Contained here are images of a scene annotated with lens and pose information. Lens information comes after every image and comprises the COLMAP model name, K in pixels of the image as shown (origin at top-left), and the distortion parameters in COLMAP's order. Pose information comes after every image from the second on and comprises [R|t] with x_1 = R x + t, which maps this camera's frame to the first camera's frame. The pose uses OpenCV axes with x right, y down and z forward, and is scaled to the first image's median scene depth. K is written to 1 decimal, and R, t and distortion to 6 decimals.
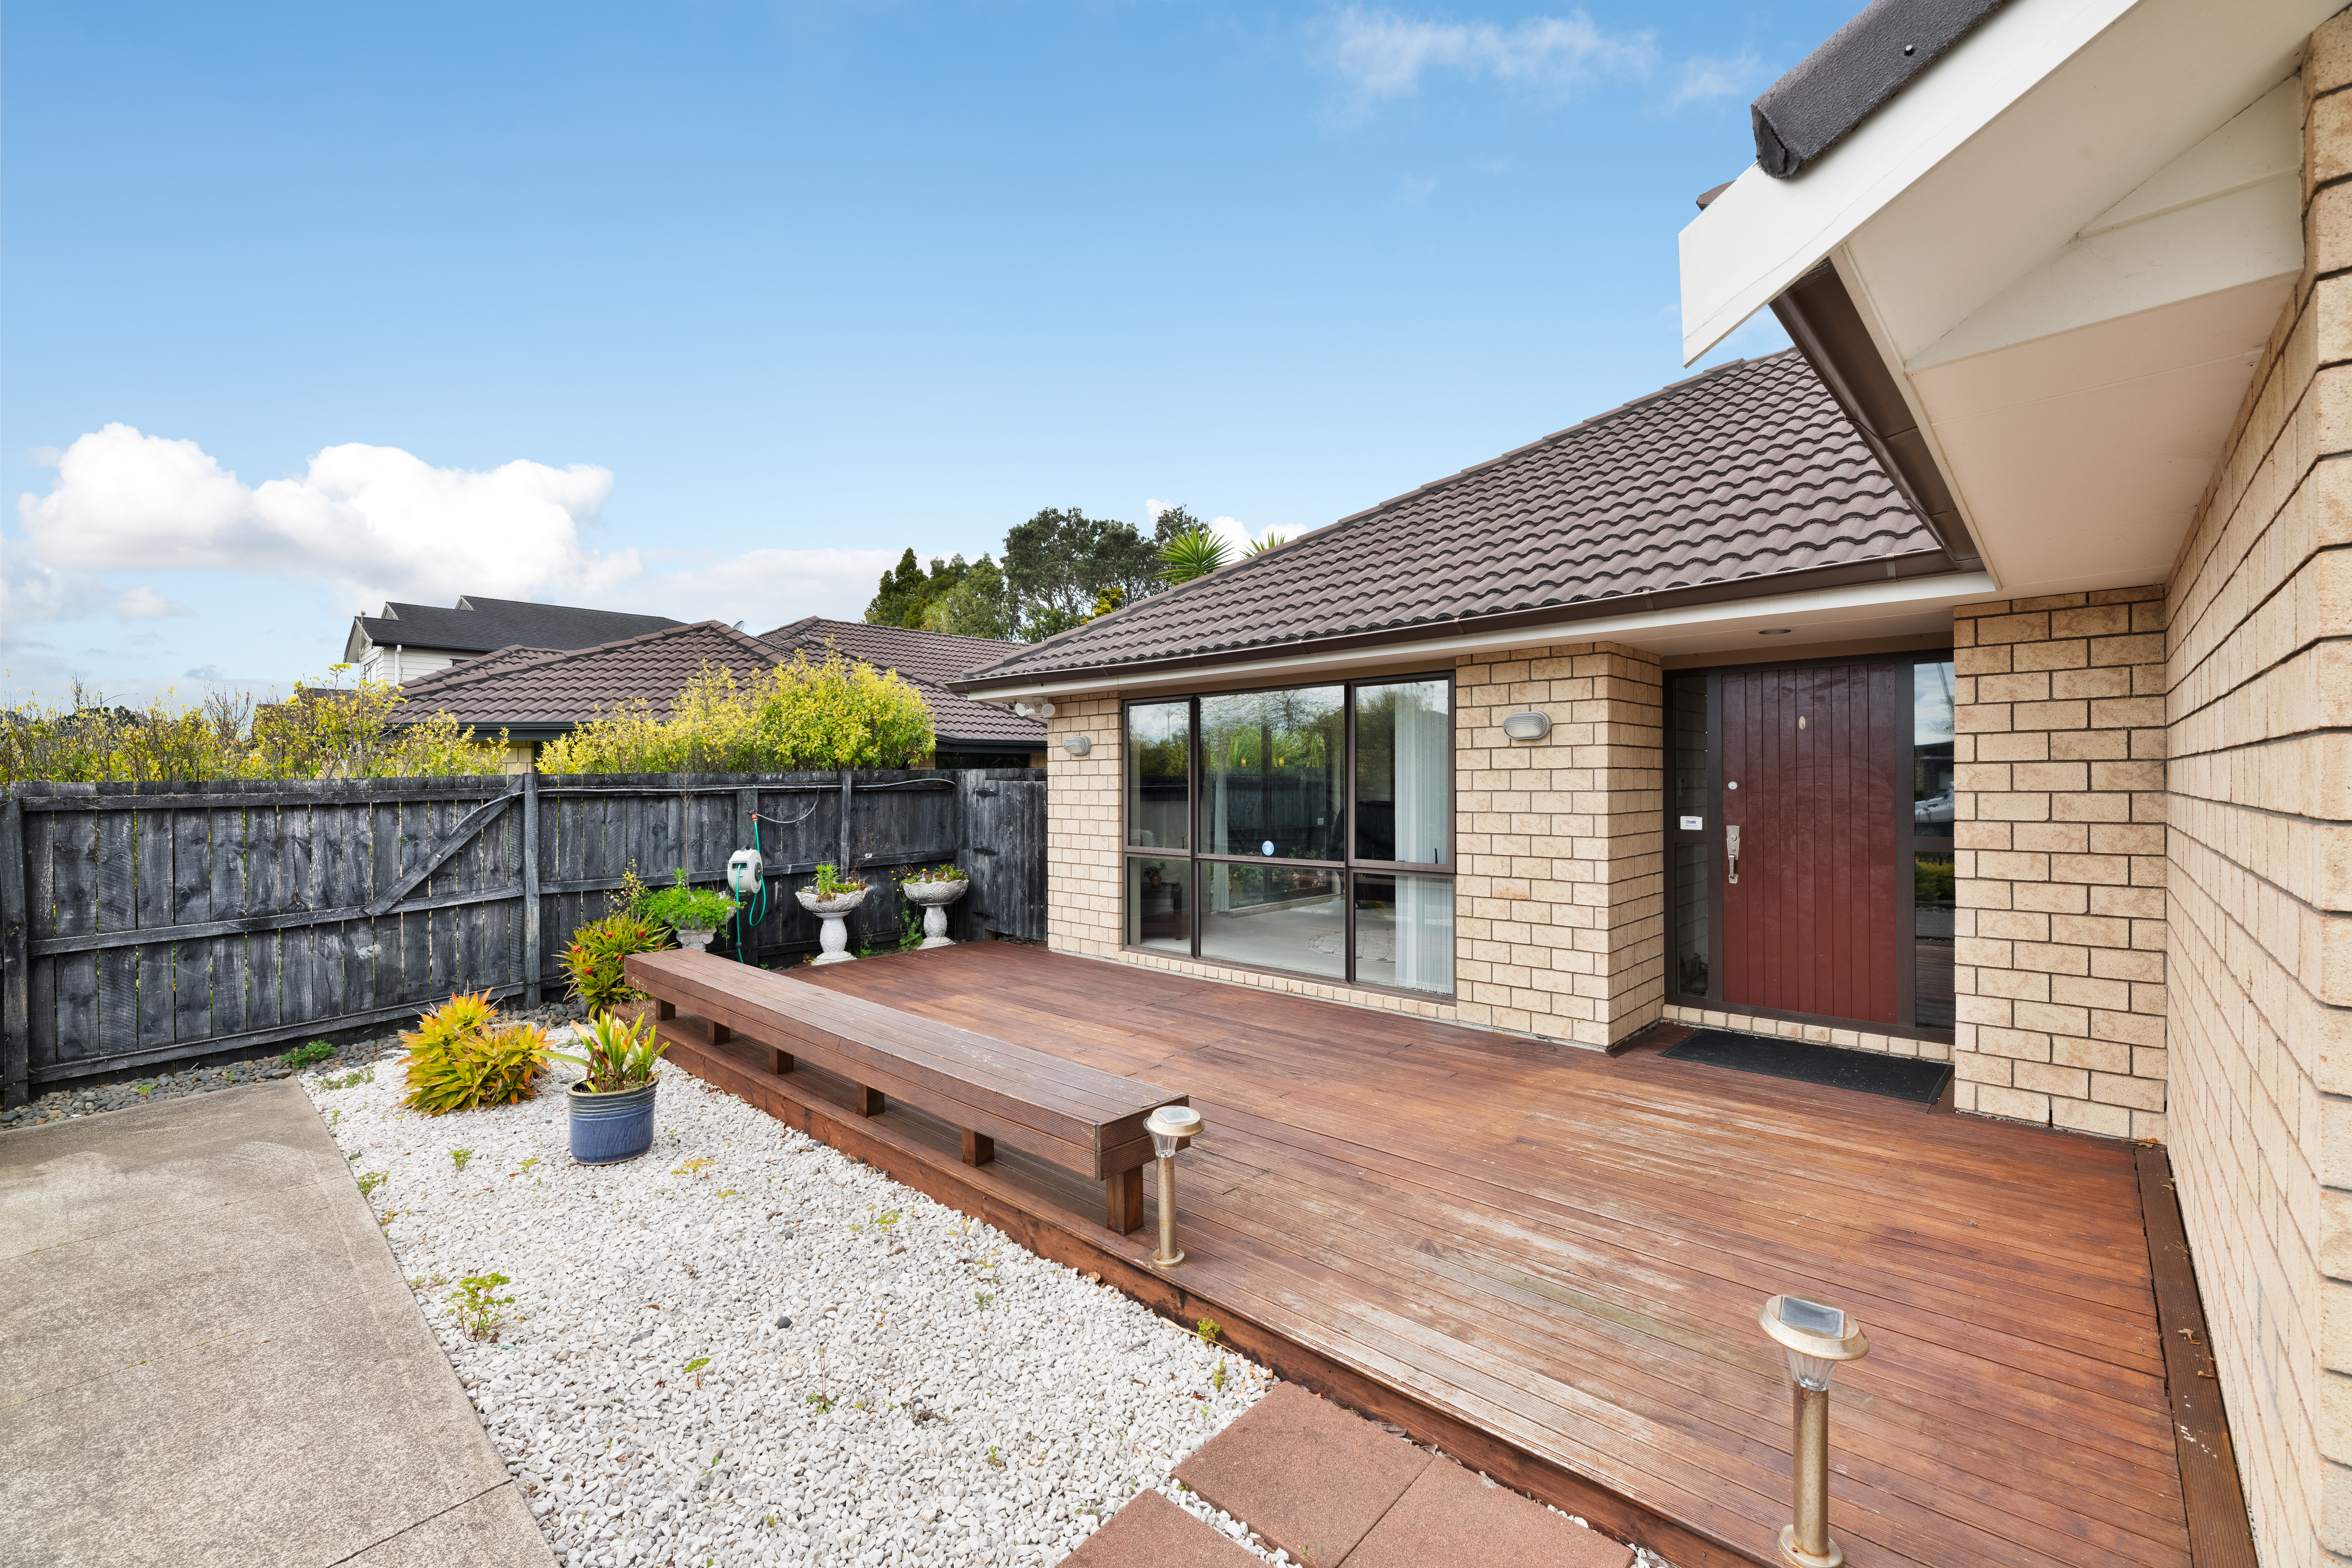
lens RADIAL K [[971.2, 0, 1128.0], [0, 971.2, 784.8], [0, 0, 1]] dist [0.009737, -0.001731]
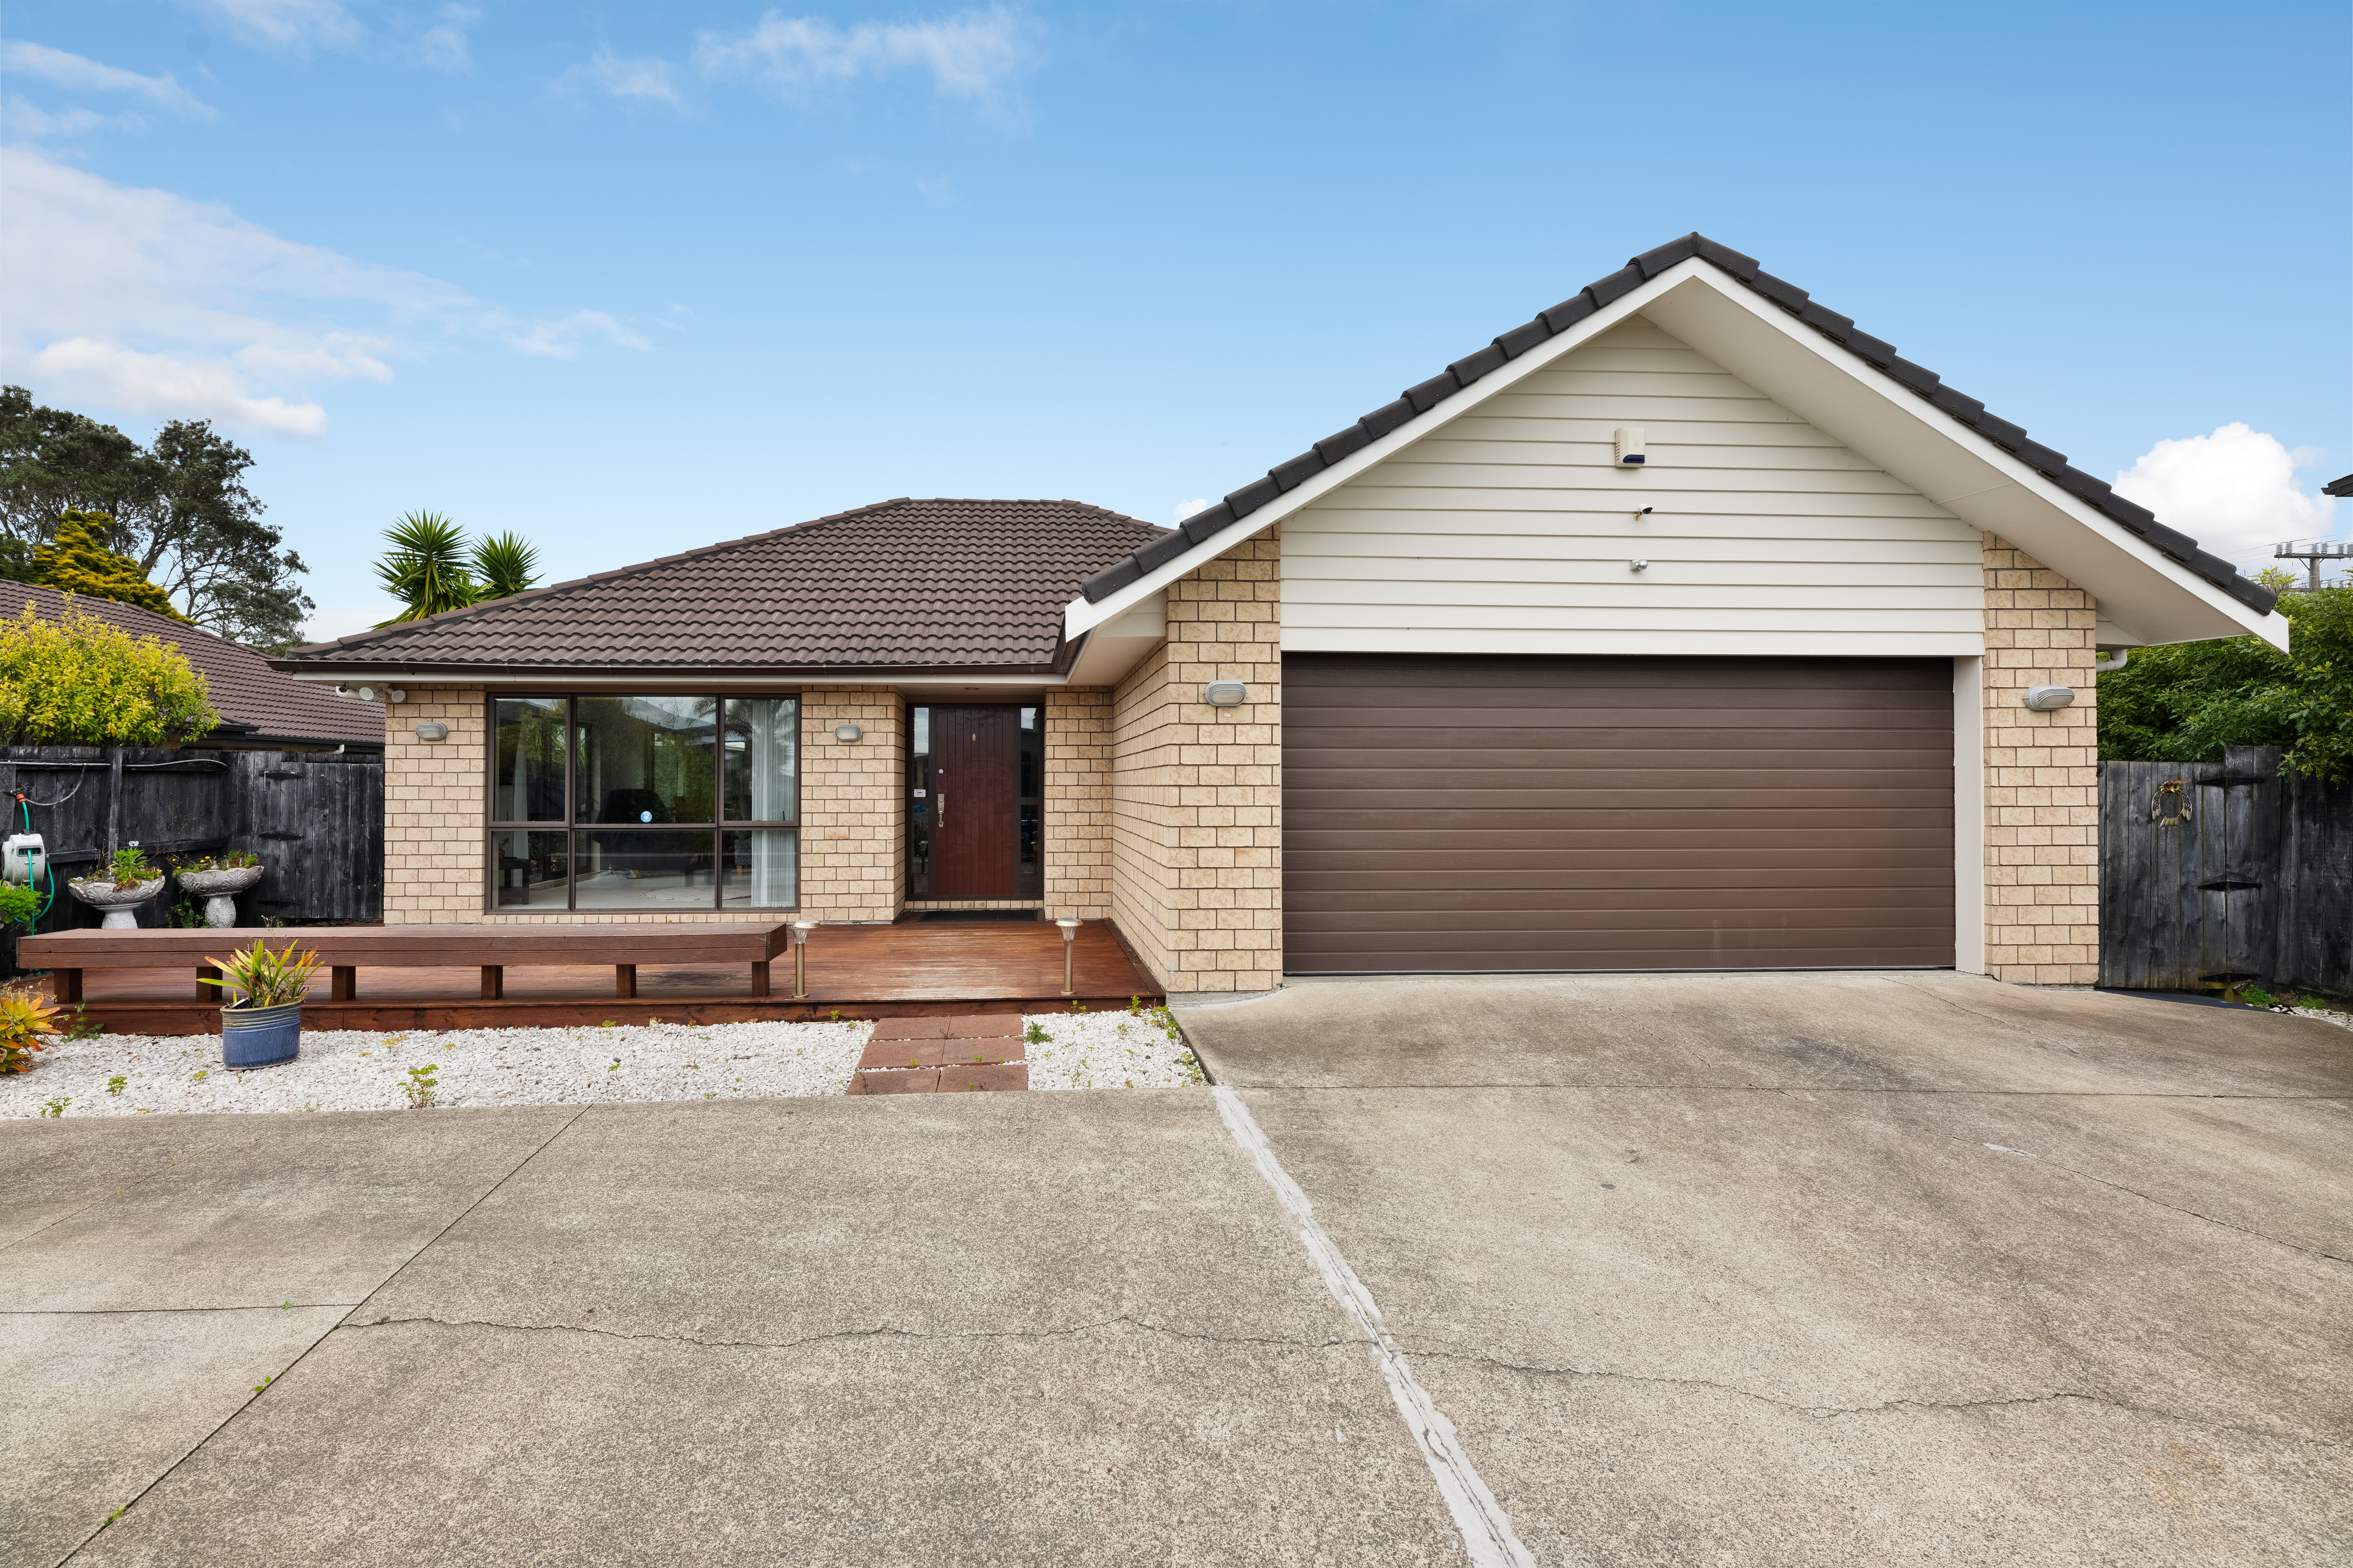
lens RADIAL K [[1019.7, 0, 1077.0], [0, 1019.7, 787.0], [0, 0, 1]] dist [0.002564, 0.003132]
pose [[0.681220, 0.003585, 0.732070, -0.503217], [-0.001153, 0.999992, -0.003824, 0.032260], [-0.732078, 0.001761, 0.681218, -0.388640]]
